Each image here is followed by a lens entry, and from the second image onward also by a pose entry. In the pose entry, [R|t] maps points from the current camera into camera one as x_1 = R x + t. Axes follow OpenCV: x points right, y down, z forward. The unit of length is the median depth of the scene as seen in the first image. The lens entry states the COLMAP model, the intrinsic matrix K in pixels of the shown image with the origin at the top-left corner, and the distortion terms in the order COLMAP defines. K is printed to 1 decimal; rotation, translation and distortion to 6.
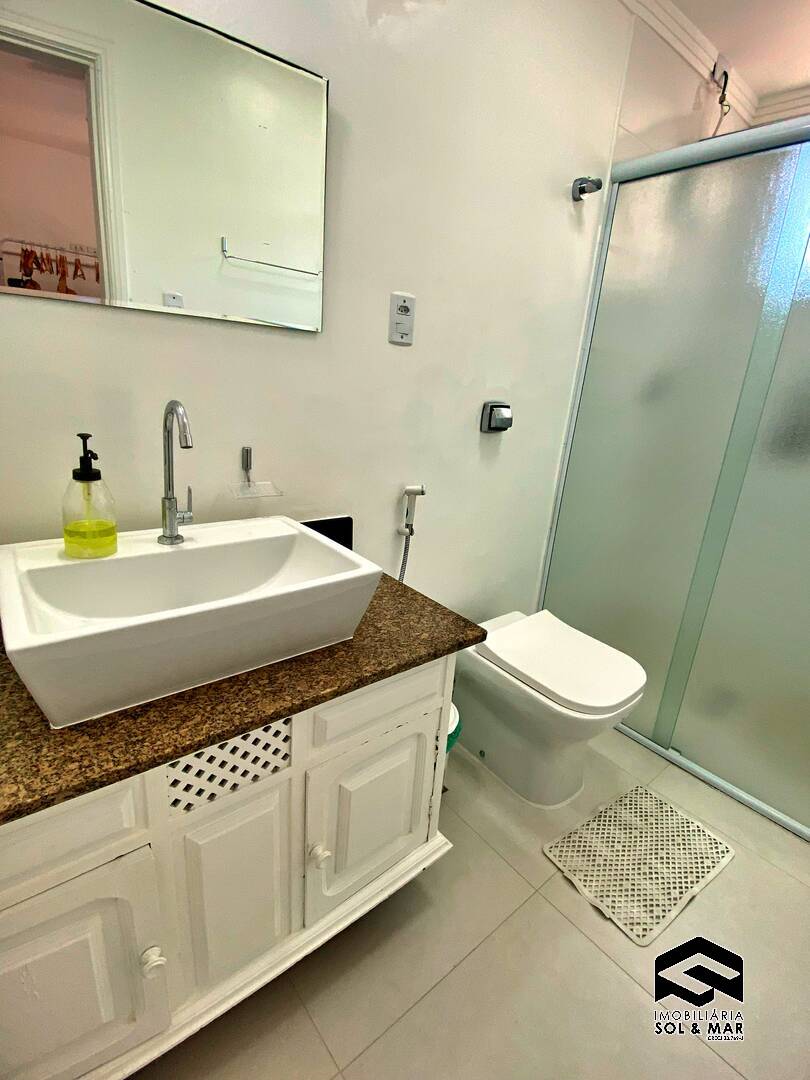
lens RADIAL K [[498.2, 0, 410.6], [0, 498.2, 534.6], [0, 0, 1]] dist [0.024575, -0.023104]
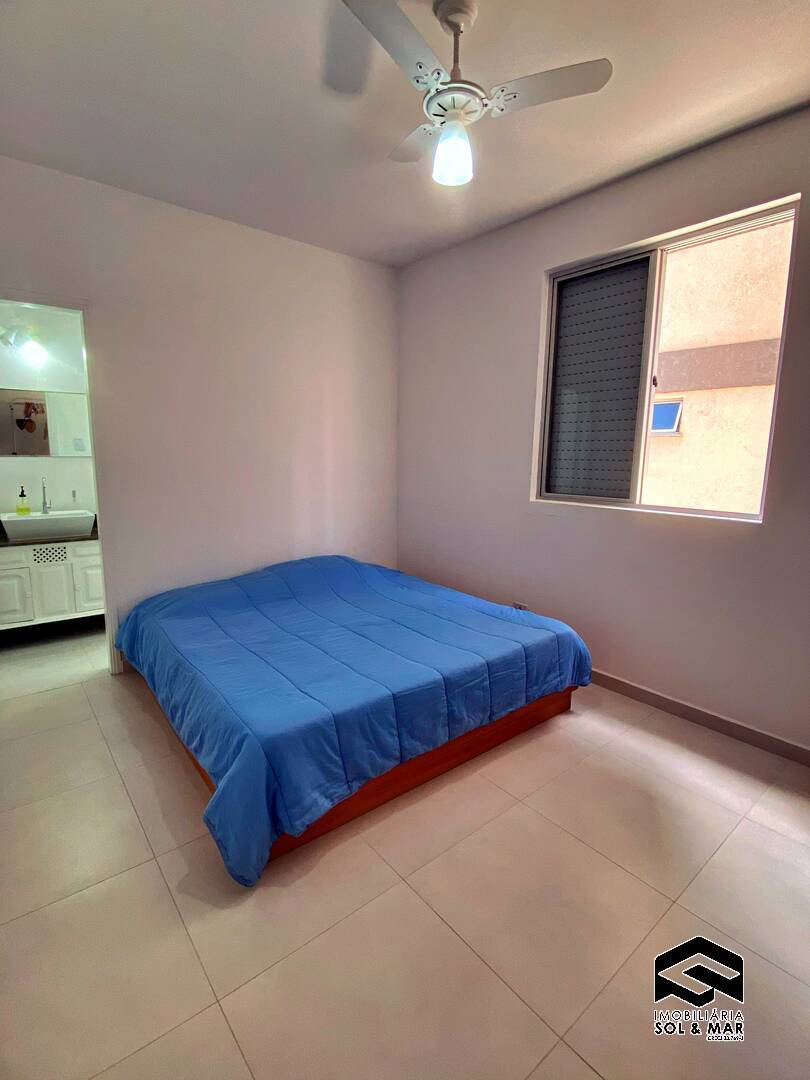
lens RADIAL K [[498.2, 0, 406.1], [0, 498.2, 538.8], [0, 0, 1]] dist [0.024575, -0.023104]
pose [[0.998097, -0.059900, -0.014634, 1.508573], [0.057427, 0.989427, -0.133181, 0.567016], [0.022457, 0.132087, 0.990984, -1.767268]]
